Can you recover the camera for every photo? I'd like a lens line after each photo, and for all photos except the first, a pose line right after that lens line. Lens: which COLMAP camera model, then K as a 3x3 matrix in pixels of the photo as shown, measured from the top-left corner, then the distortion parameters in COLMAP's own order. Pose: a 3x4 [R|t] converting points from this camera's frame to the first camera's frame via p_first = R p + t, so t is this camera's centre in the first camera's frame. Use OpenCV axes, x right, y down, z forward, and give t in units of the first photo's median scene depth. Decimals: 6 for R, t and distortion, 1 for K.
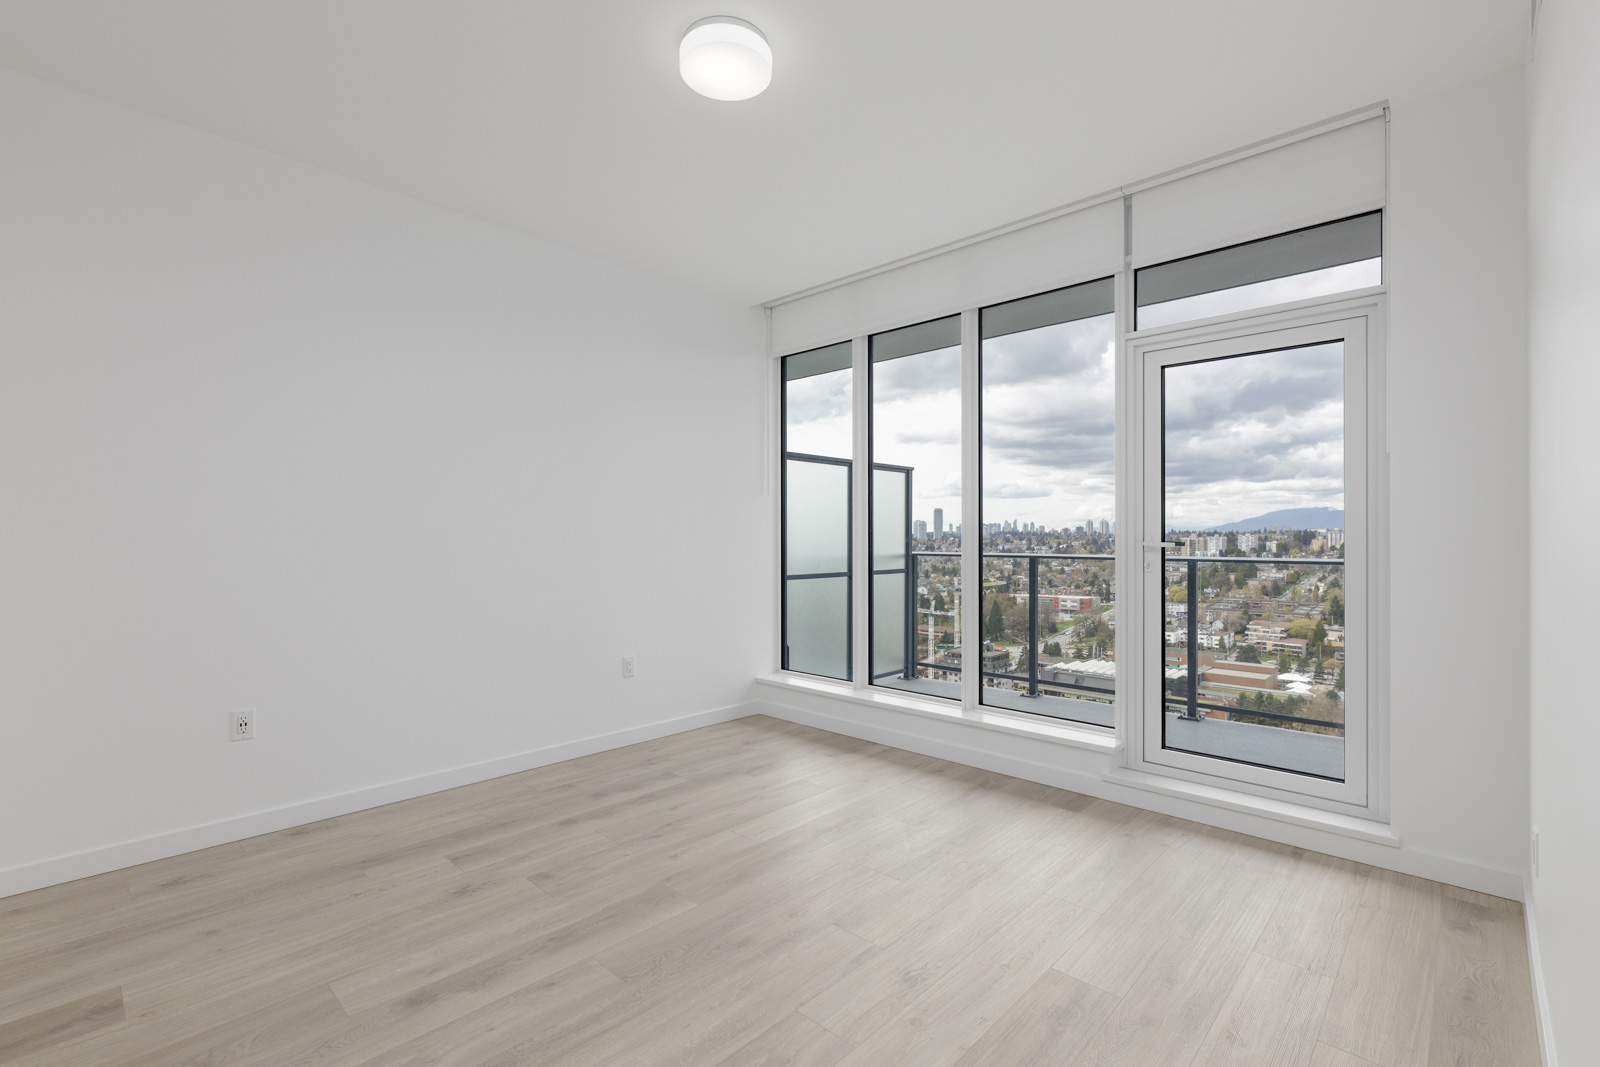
lens RADIAL K [[711.4, 0, 800.0], [0, 711.4, 533.5], [0, 0, 1]] dist [-0.002323, -0.000271]
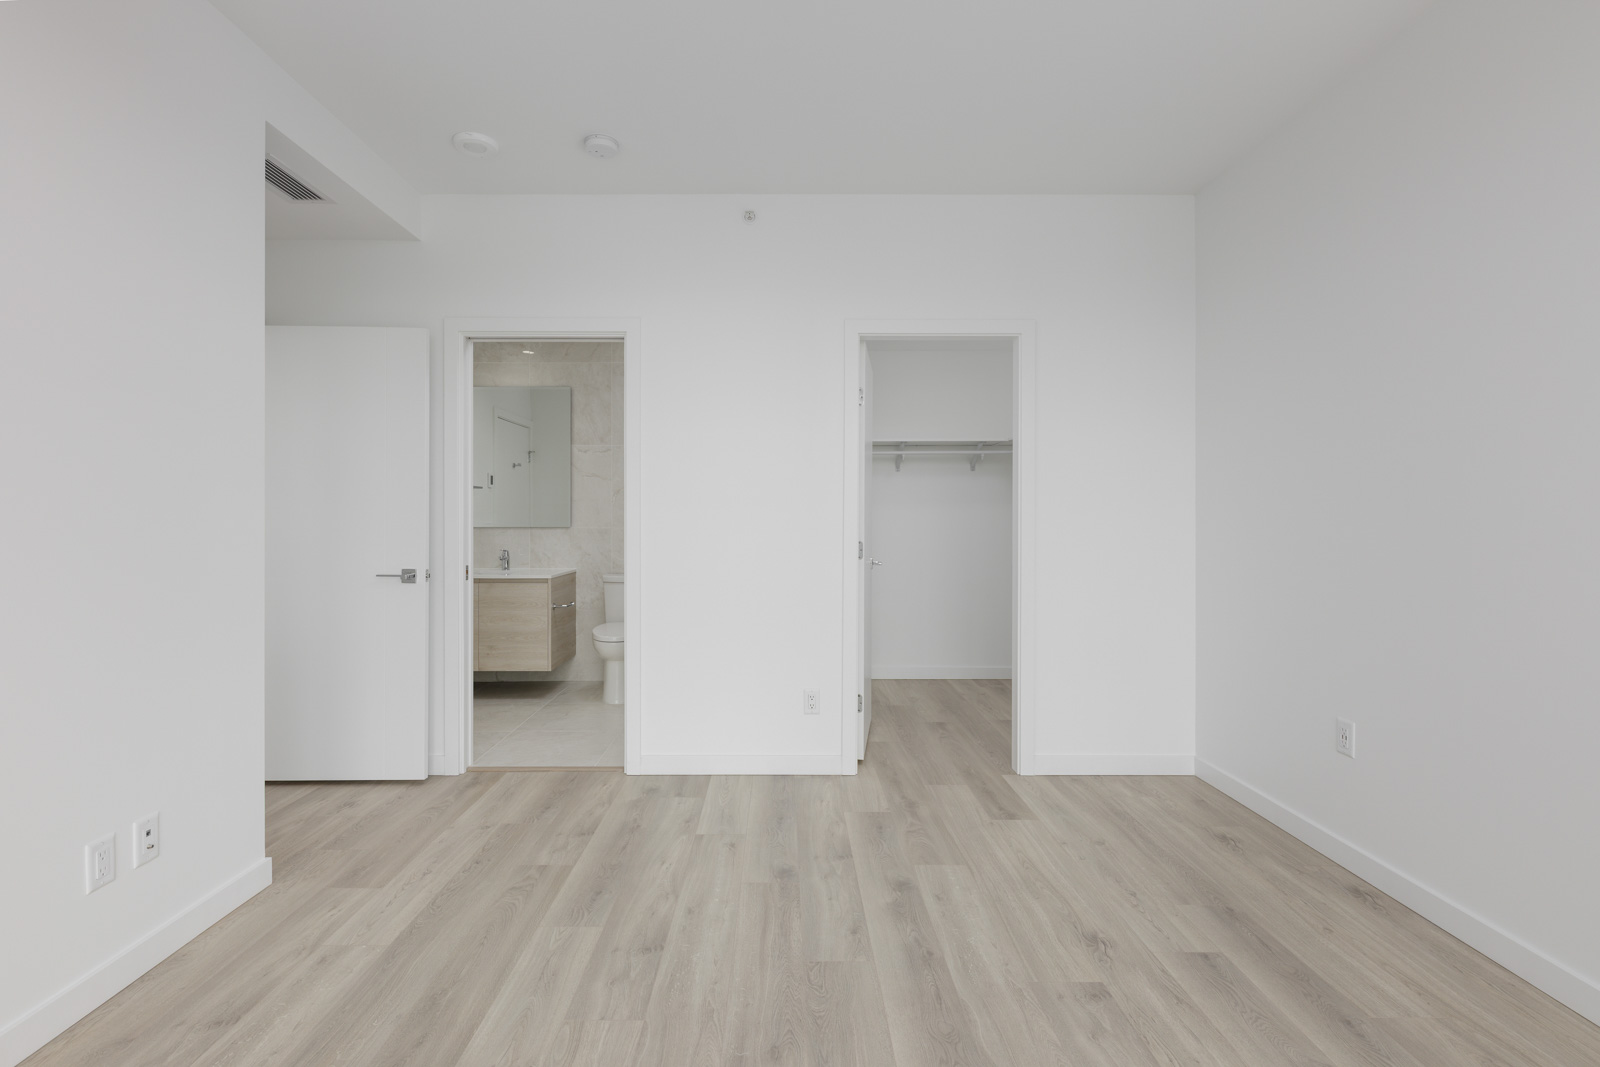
lens RADIAL K [[758.2, 0, 800.0], [0, 758.2, 533.5], [0, 0, 1]] dist [-0.000583, -0.000159]
pose [[-0.724205, 0.011586, -0.689488, 0.447855], [0.002468, 0.999896, 0.014210, 0.002167], [0.689581, 0.008589, -0.724158, 1.563817]]
